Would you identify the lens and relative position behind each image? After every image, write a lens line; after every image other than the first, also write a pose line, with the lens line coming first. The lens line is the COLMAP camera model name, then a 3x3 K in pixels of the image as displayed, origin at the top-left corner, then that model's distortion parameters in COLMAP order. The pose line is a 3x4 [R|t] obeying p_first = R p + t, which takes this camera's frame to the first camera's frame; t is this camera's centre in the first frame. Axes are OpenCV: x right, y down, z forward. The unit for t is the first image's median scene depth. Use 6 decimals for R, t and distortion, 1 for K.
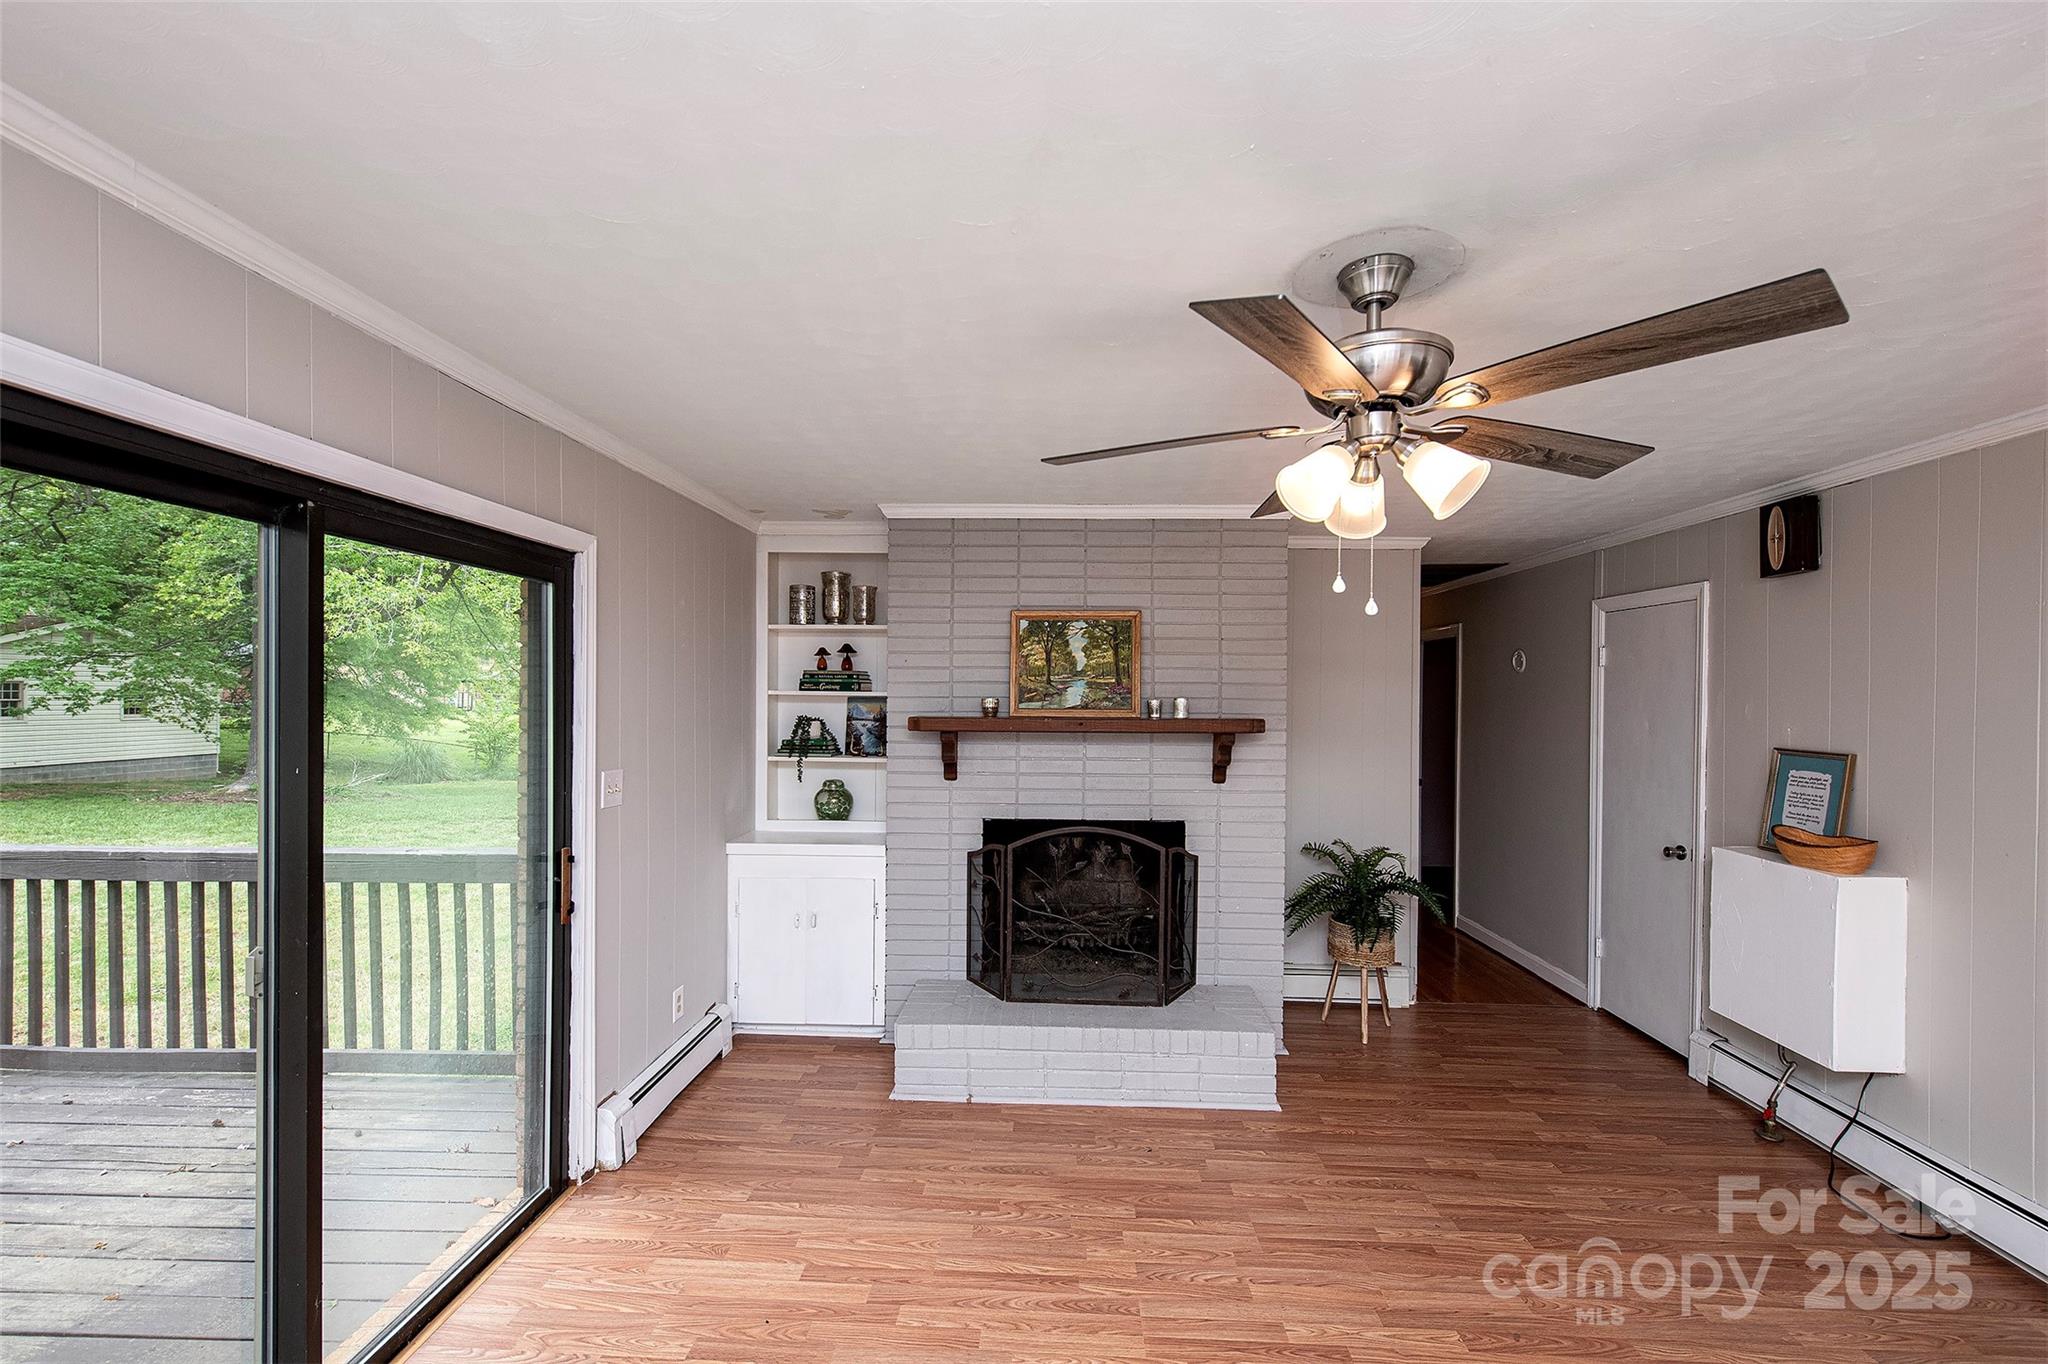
lens RADIAL K [[831.5, 0, 1031.4], [0, 831.5, 706.9], [0, 0, 1]] dist [0.011306, -0.000484]
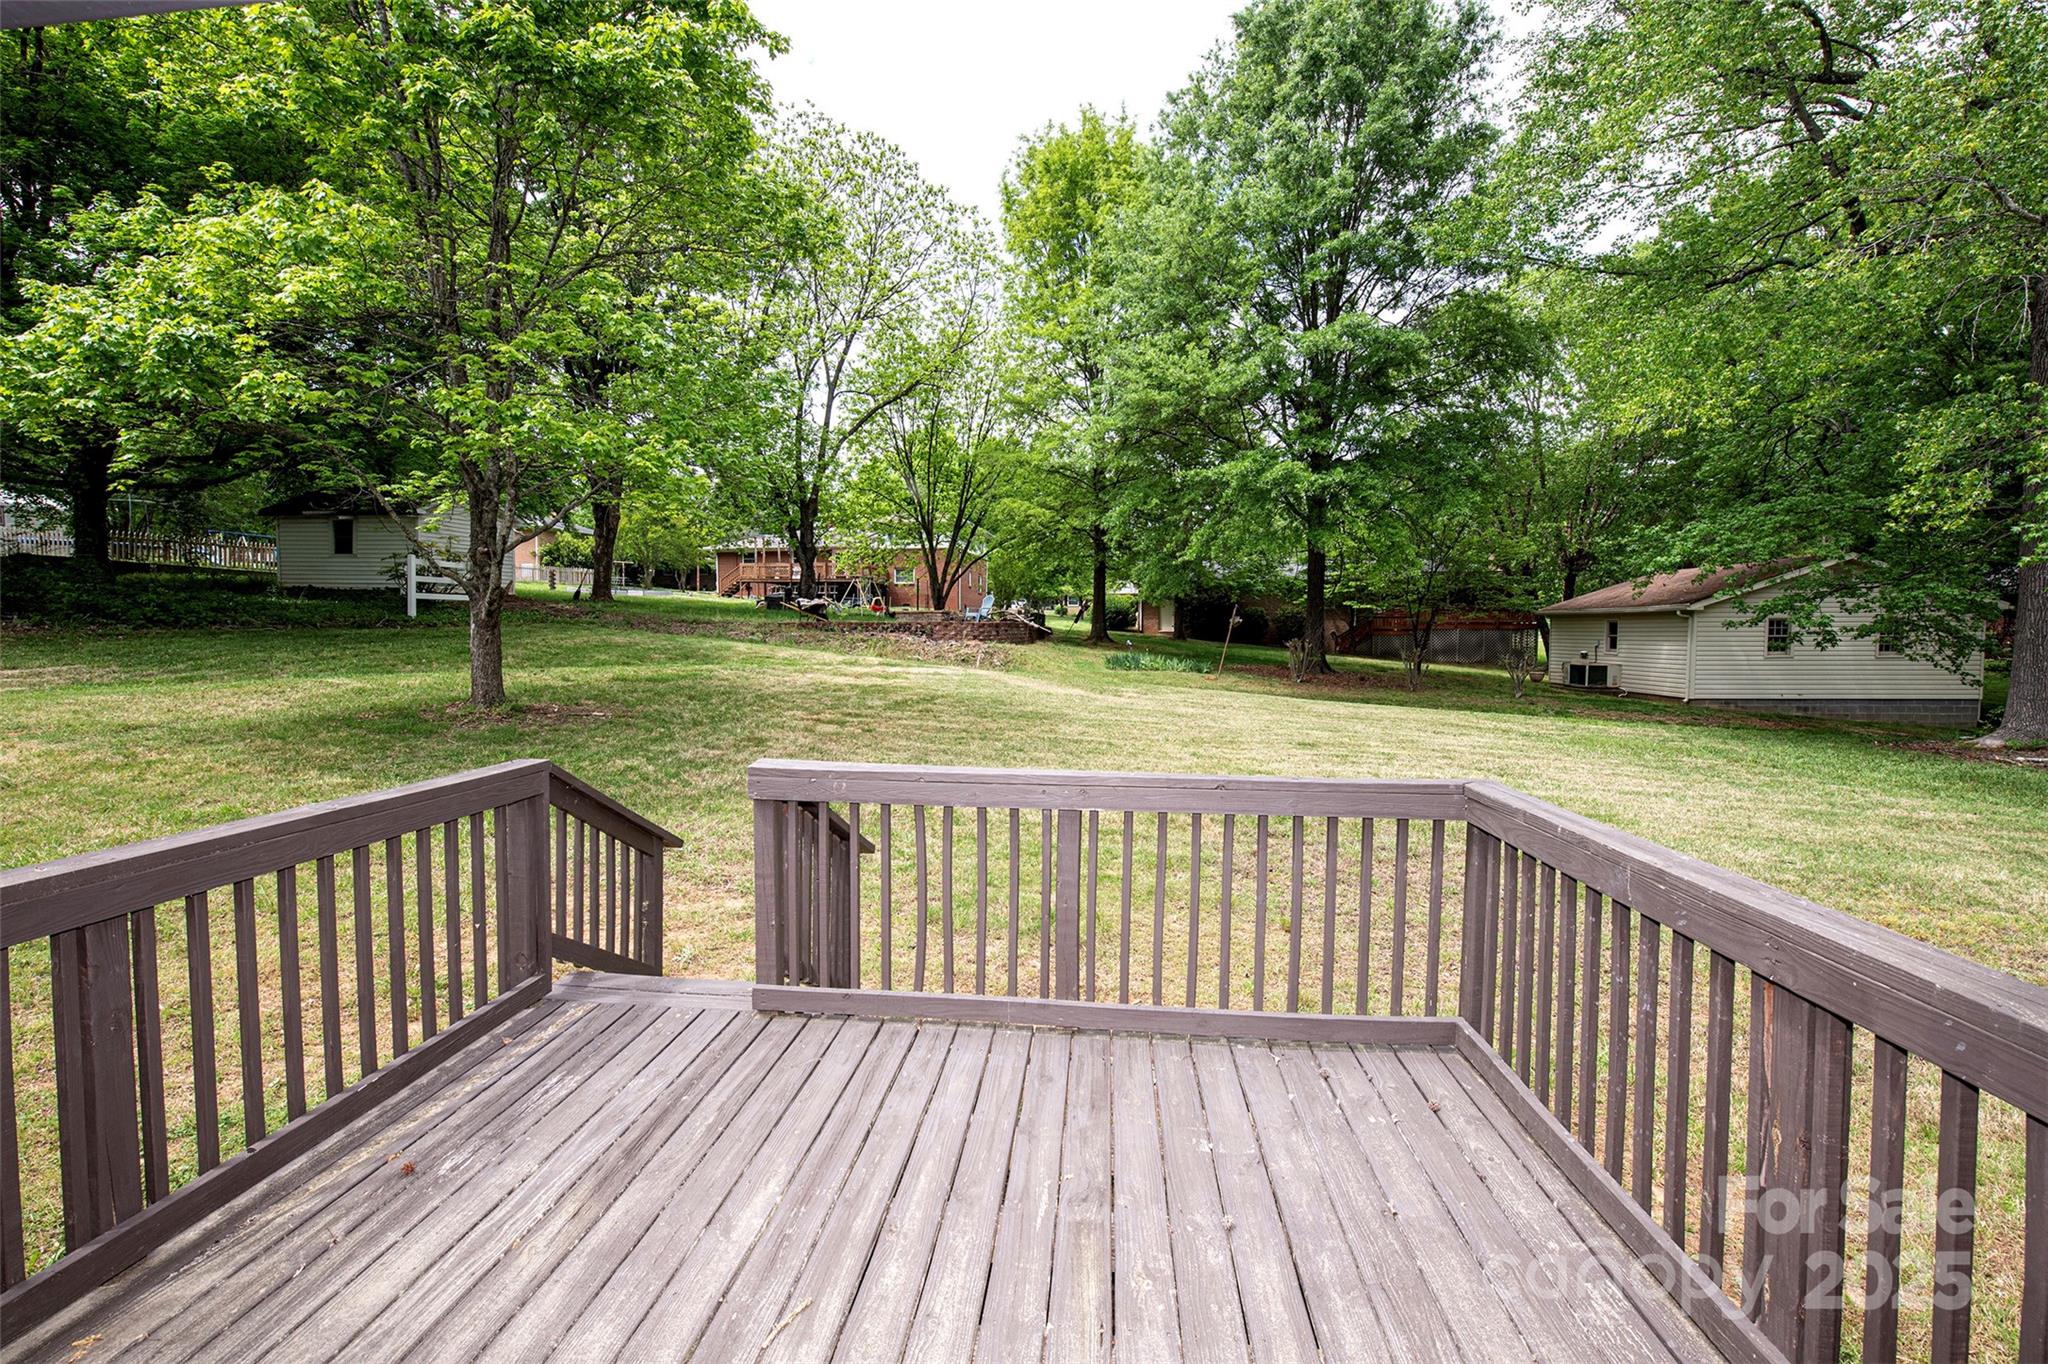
lens RADIAL K [[872.1, 0, 1024.0], [0, 872.1, 682.0], [0, 0, 1]] dist [-0.004129, -0.000634]
pose [[-0.045179, 0.049371, -0.997758, -0.404625], [-0.009483, 0.998712, 0.049847, 0.029619], [0.998934, 0.011714, -0.044652, 0.612185]]
